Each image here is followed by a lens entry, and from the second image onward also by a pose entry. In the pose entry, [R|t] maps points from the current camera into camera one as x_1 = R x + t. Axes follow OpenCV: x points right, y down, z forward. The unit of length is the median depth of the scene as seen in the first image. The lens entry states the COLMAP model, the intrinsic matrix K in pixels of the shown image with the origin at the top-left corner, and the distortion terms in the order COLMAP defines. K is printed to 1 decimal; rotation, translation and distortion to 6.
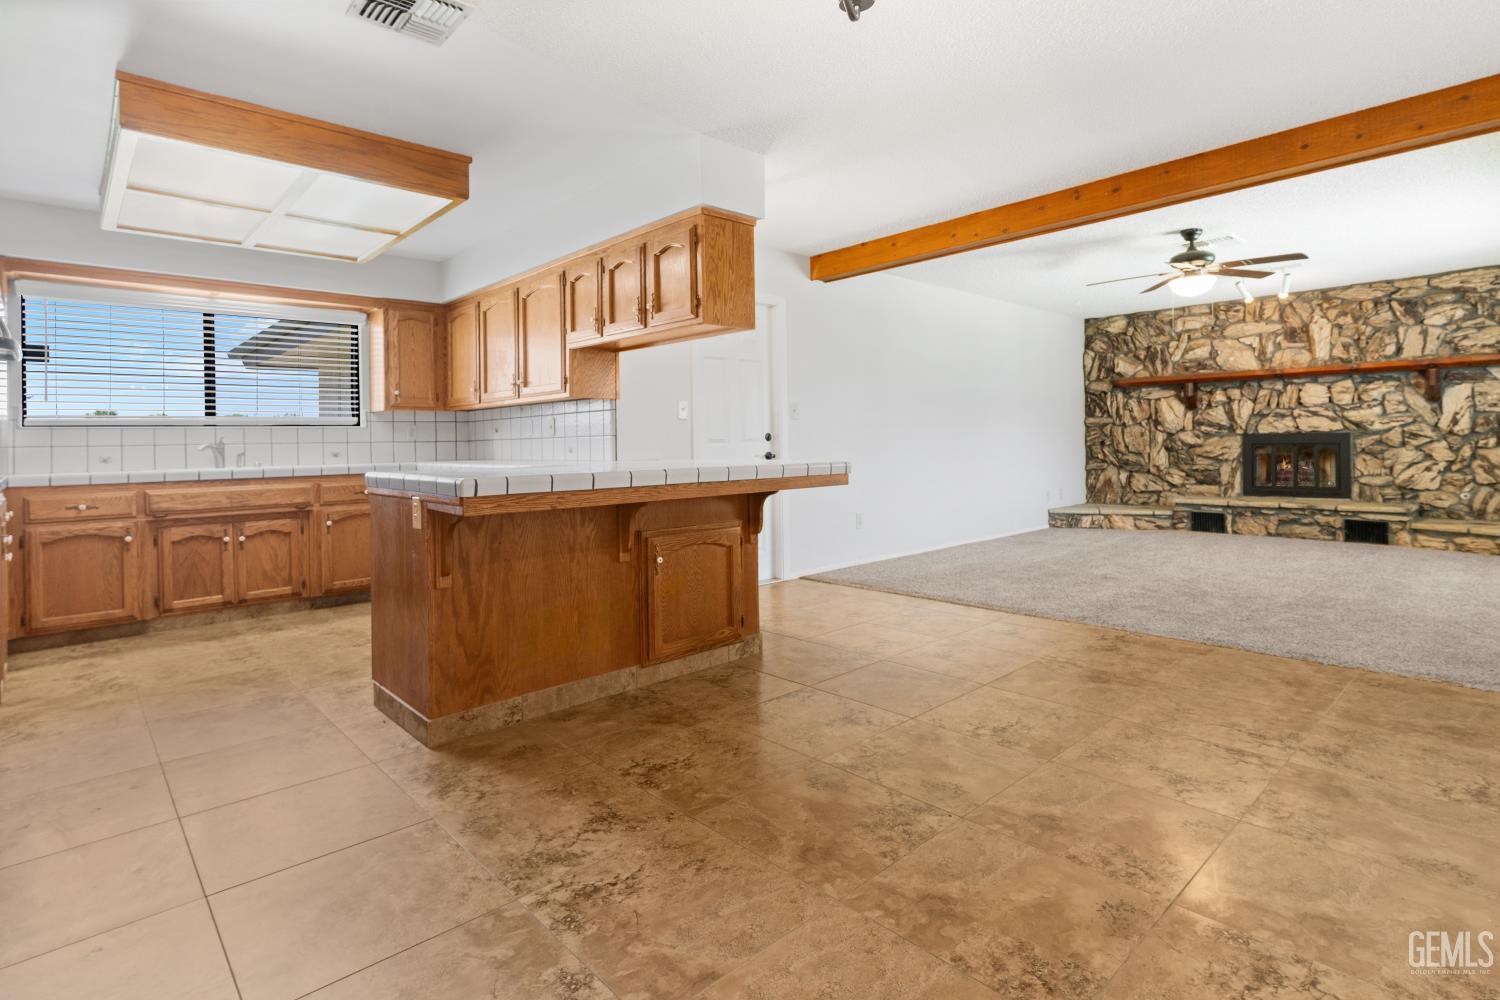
lens RADIAL K [[737.5, 0, 701.4], [0, 737.5, 426.8], [0, 0, 1]] dist [0.003353, 0.000573]
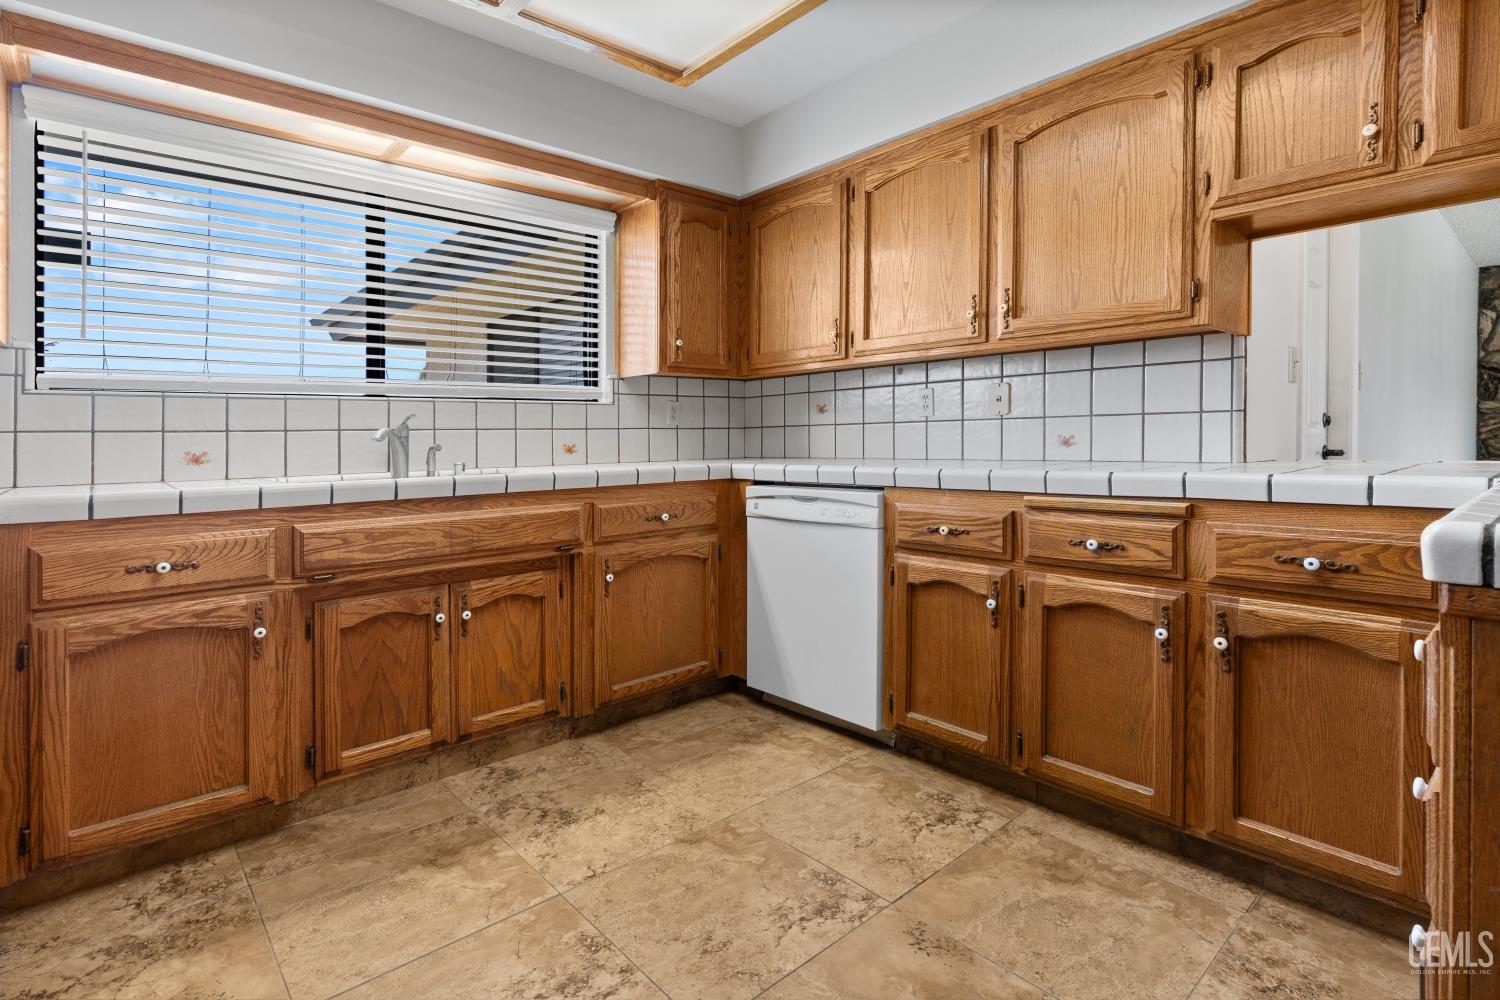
lens RADIAL K [[737.5, 0, 732.1], [0, 737.5, 414.7], [0, 0, 1]] dist [0.003353, 0.000573]
pose [[0.999983, 0.001914, -0.005574, -0.479096], [-0.001966, 0.999954, -0.009438, 0.020742], [0.005555, 0.009448, 0.999940, 0.541723]]
